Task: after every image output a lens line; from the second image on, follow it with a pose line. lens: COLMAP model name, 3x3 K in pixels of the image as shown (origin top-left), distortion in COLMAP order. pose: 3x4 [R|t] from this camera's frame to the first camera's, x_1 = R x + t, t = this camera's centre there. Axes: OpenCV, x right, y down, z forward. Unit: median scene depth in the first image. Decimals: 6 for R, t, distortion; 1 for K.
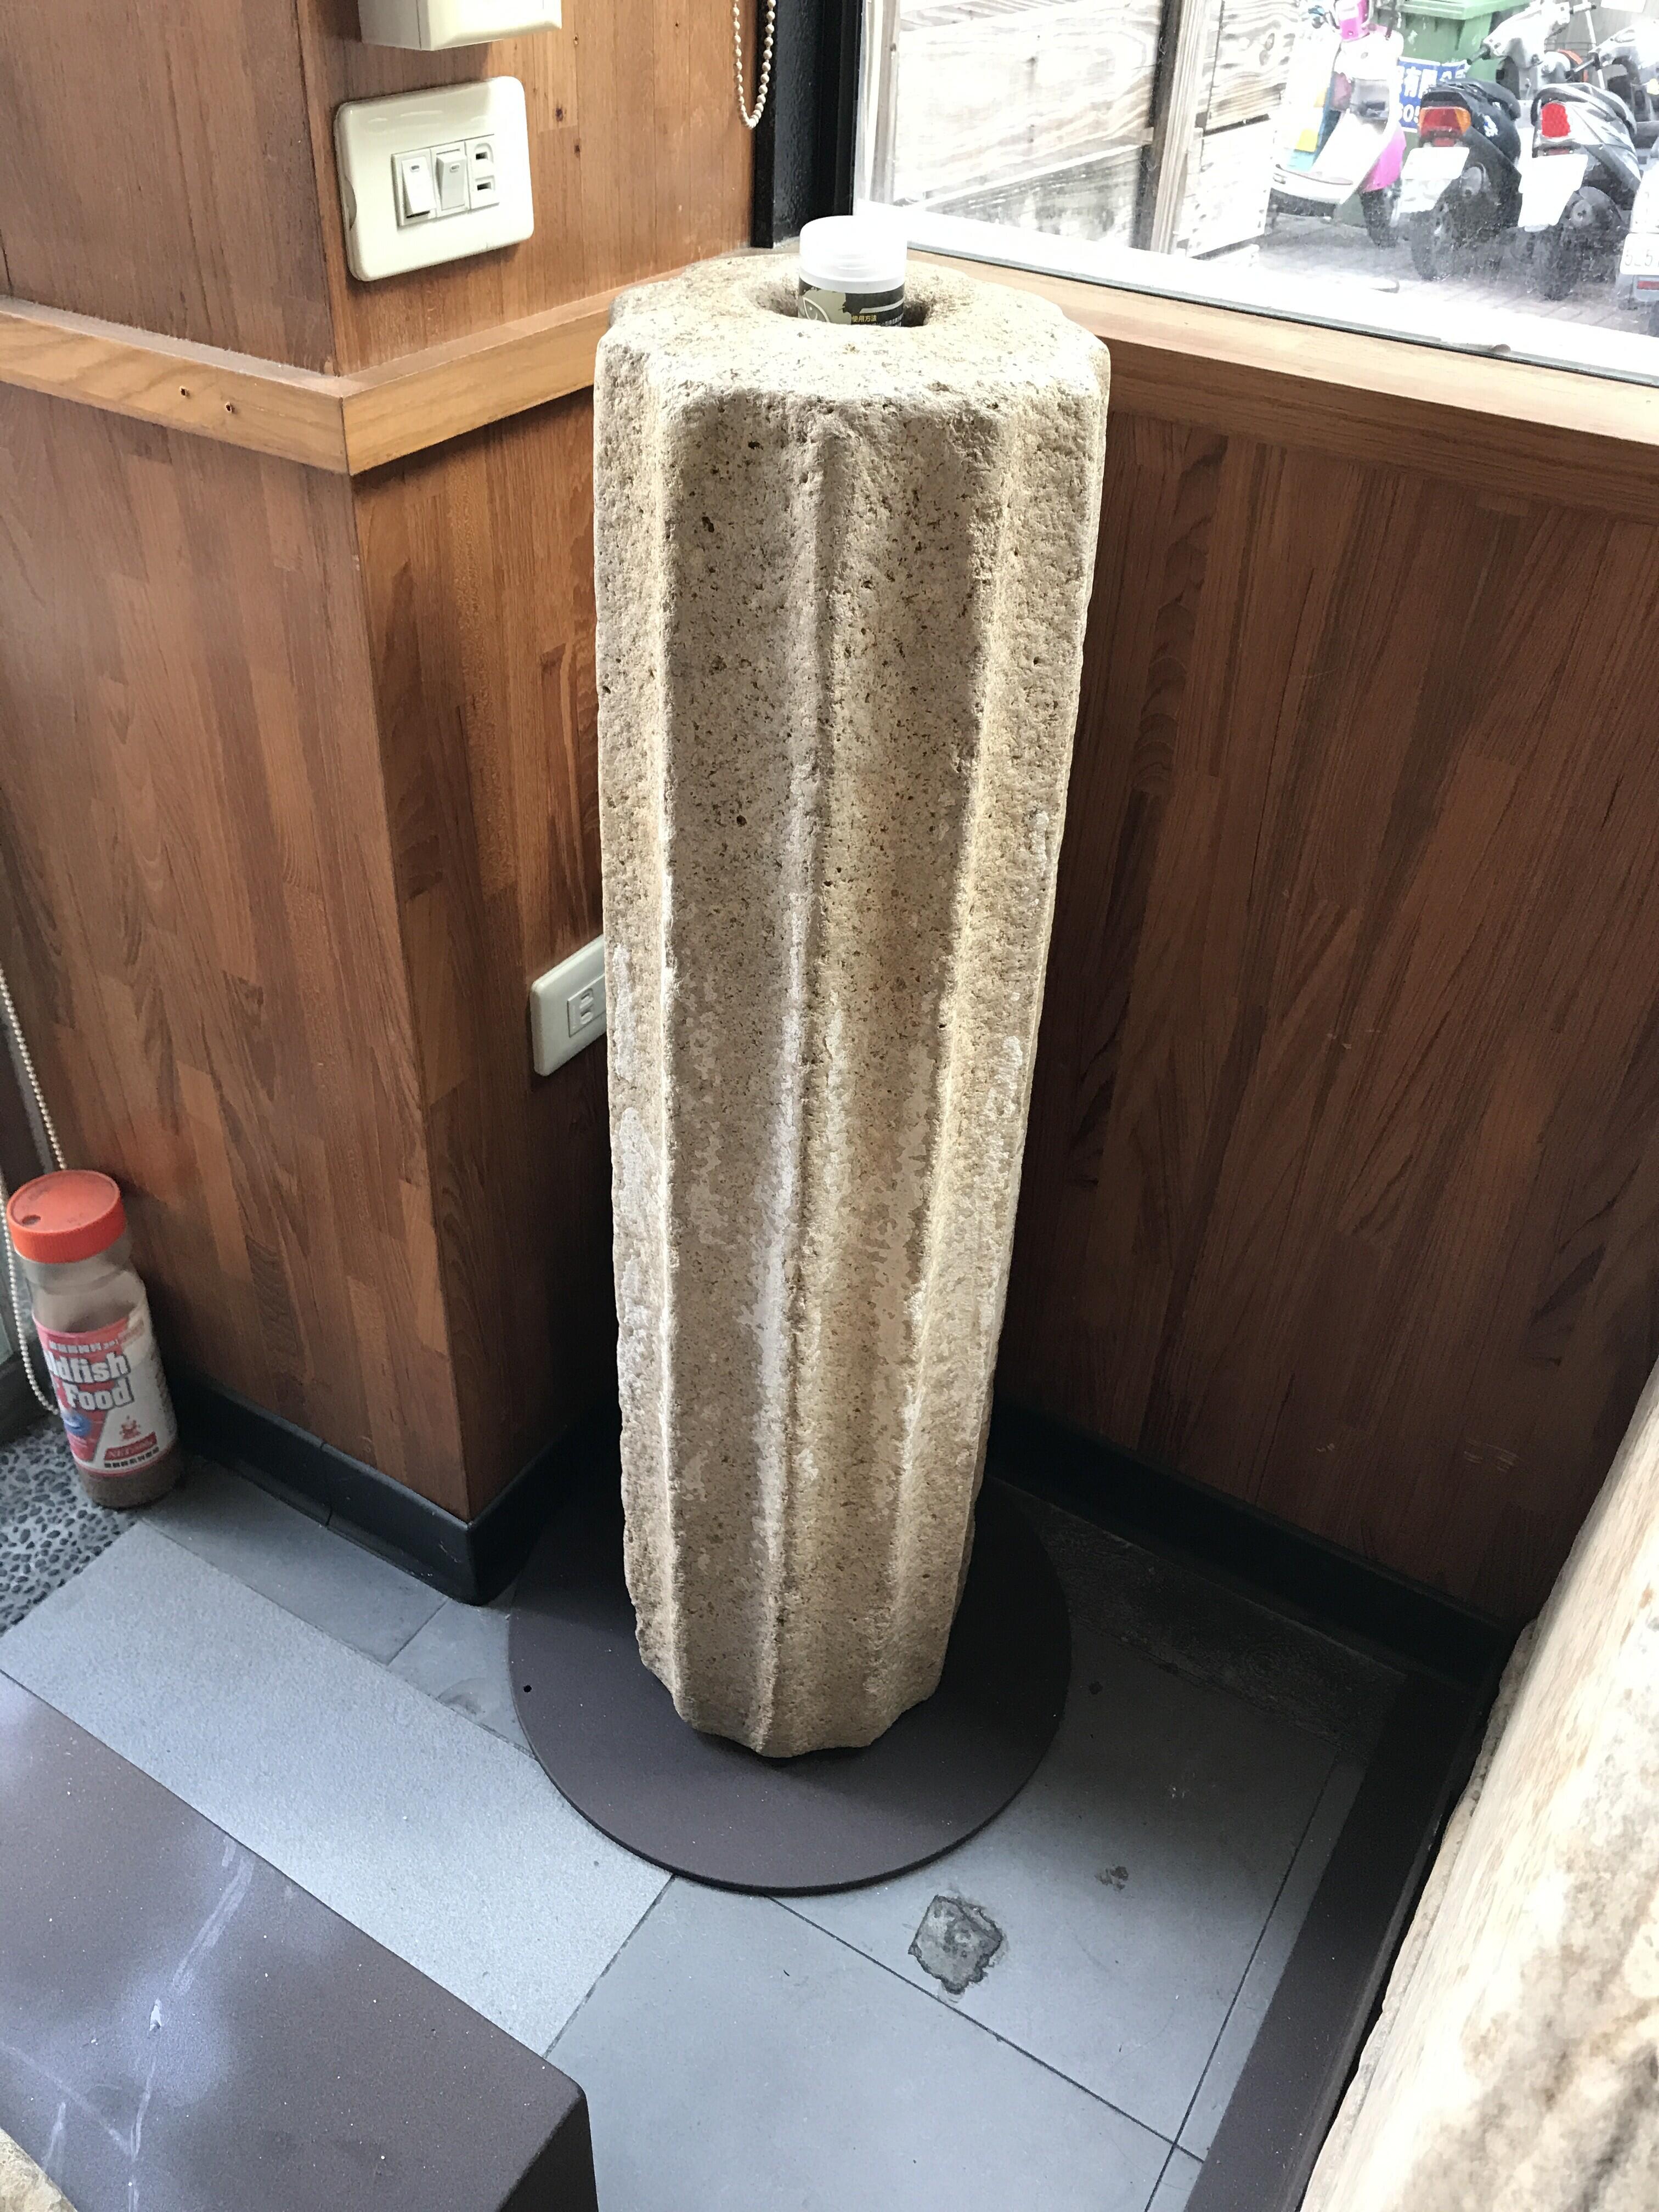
lens RADIAL K [[1839.2, 0, 825.0], [0, 1839.2, 1107.5], [0, 0, 1]] dist [0.044530, -0.071767]
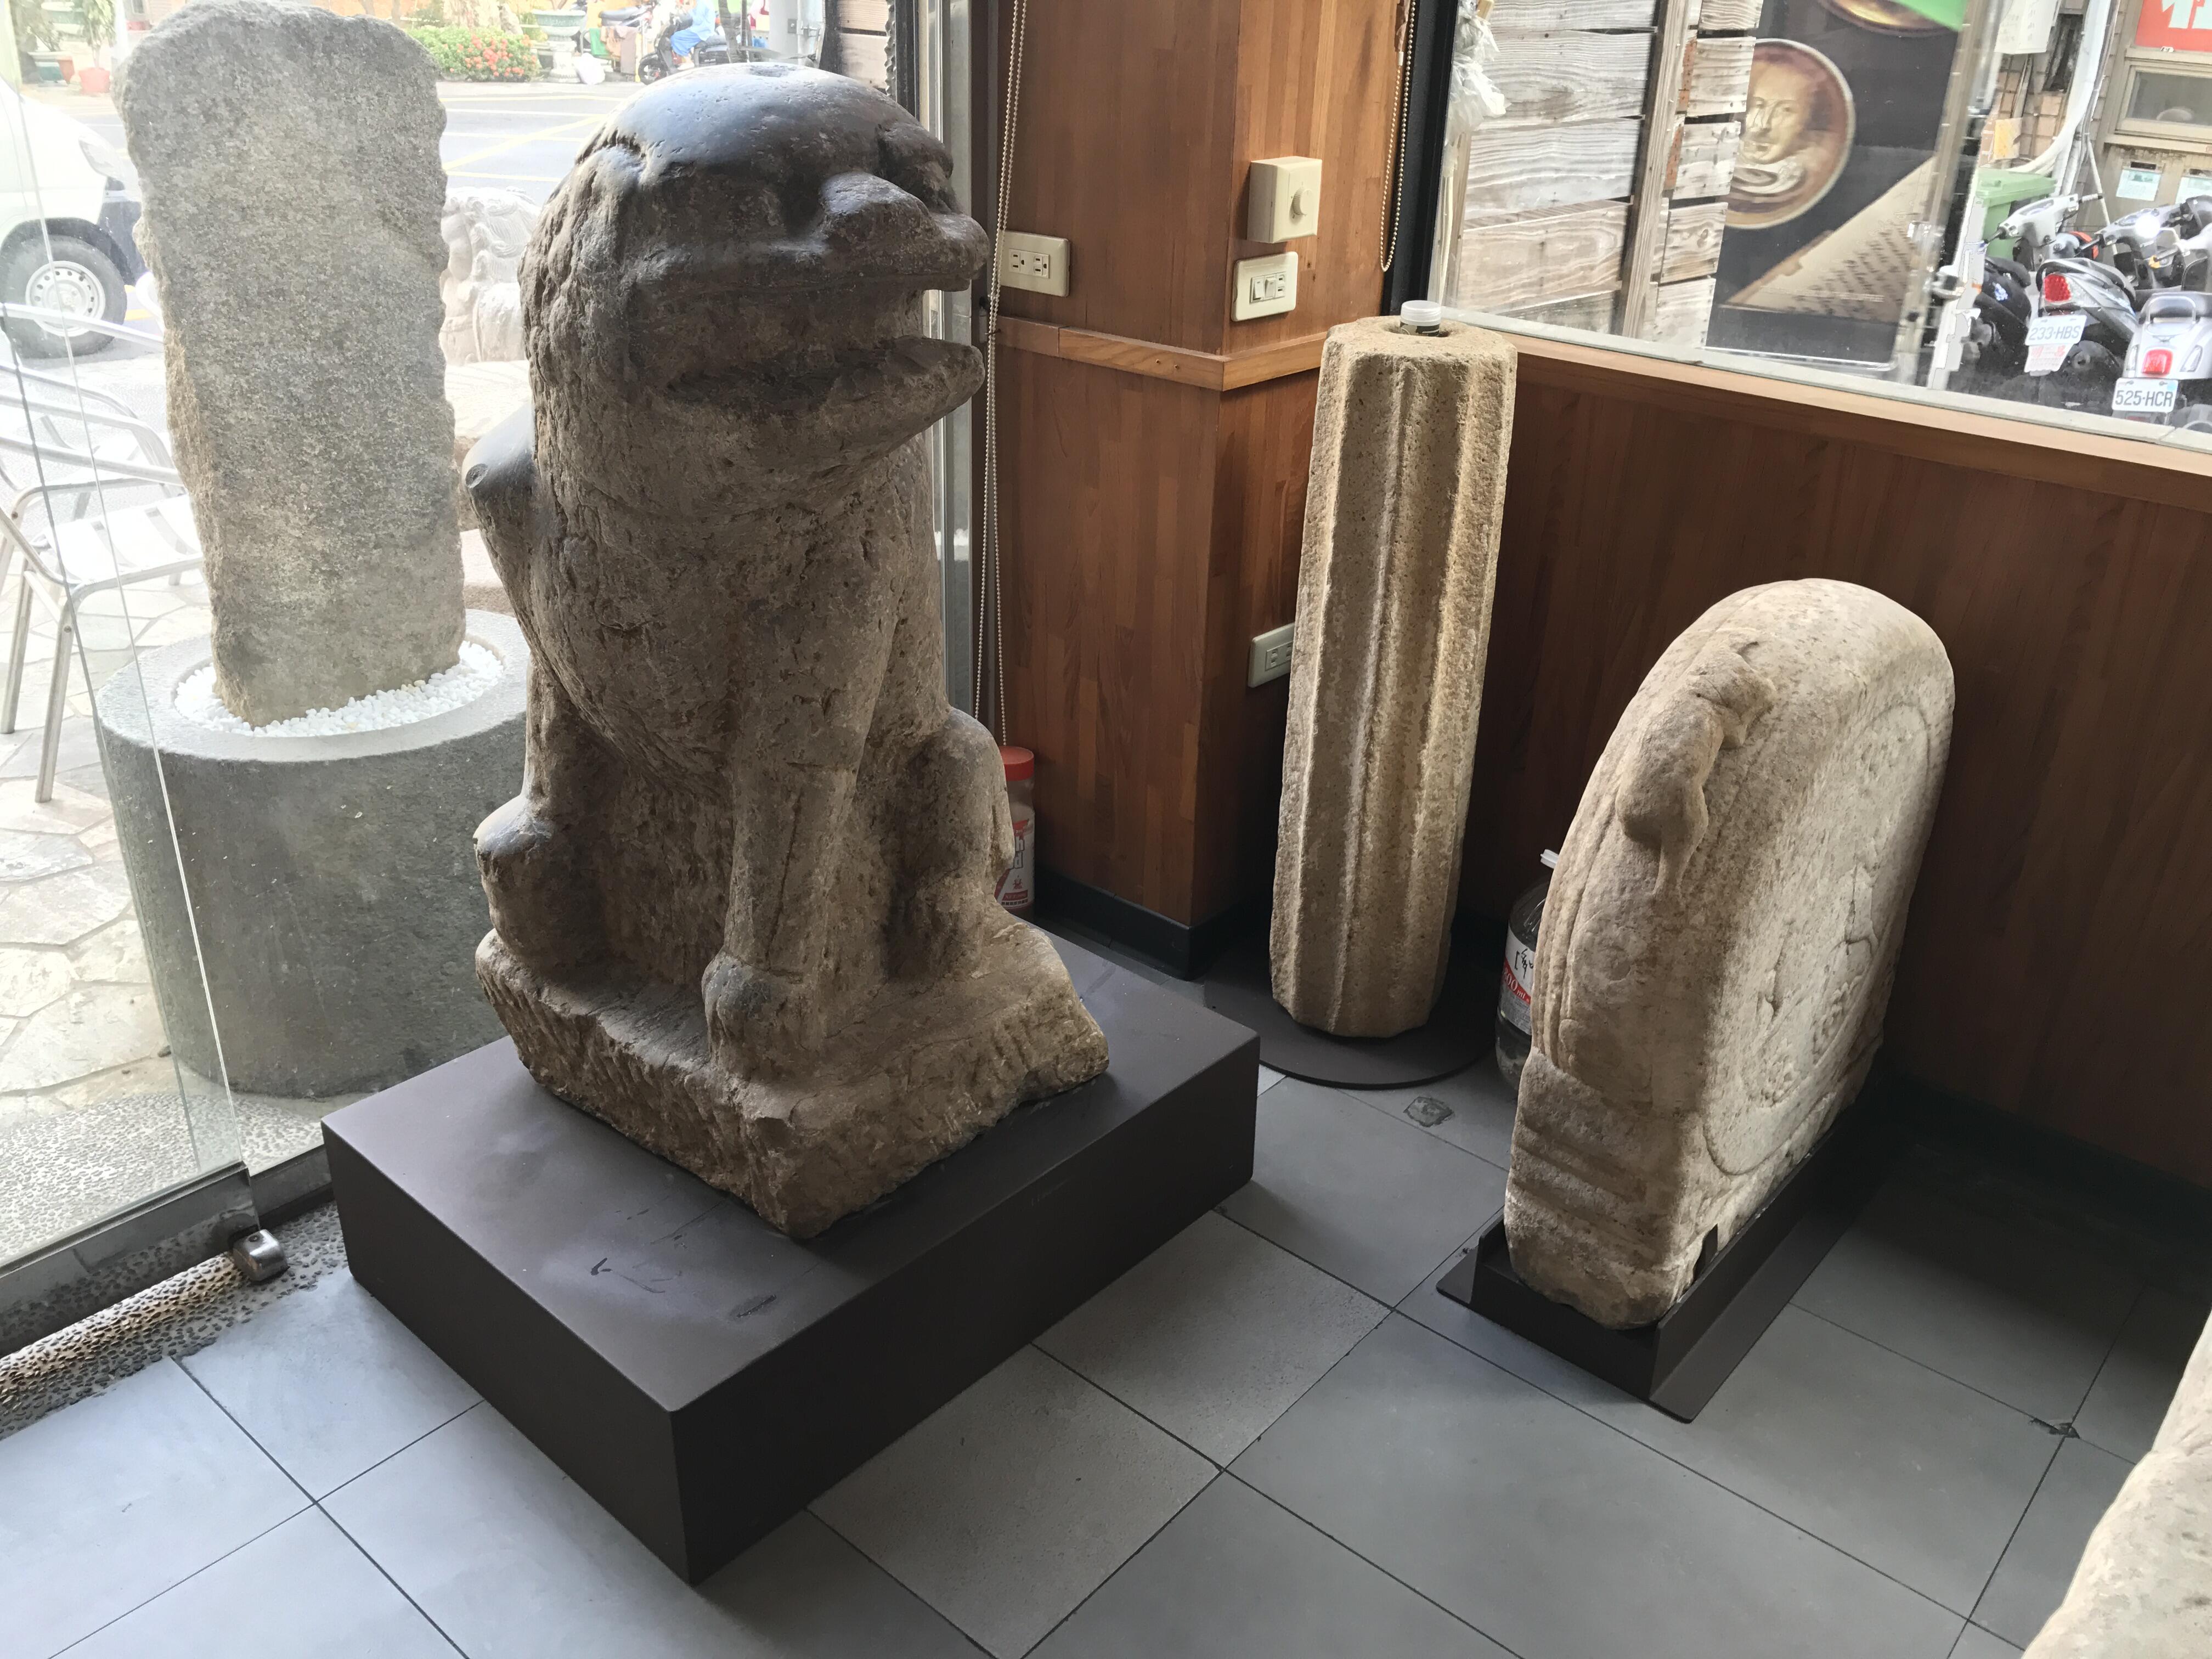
lens RADIAL K [[1839.2, 0, 1104.1], [0, 1839.2, 835.6], [0, 0, 1]] dist [0.044530, -0.071767]
pose [[0.985242, 0.064762, -0.158442, 0.028807], [-0.094607, 0.977453, -0.188771, 0.677802], [0.142645, 0.200975, 0.969155, -1.236367]]
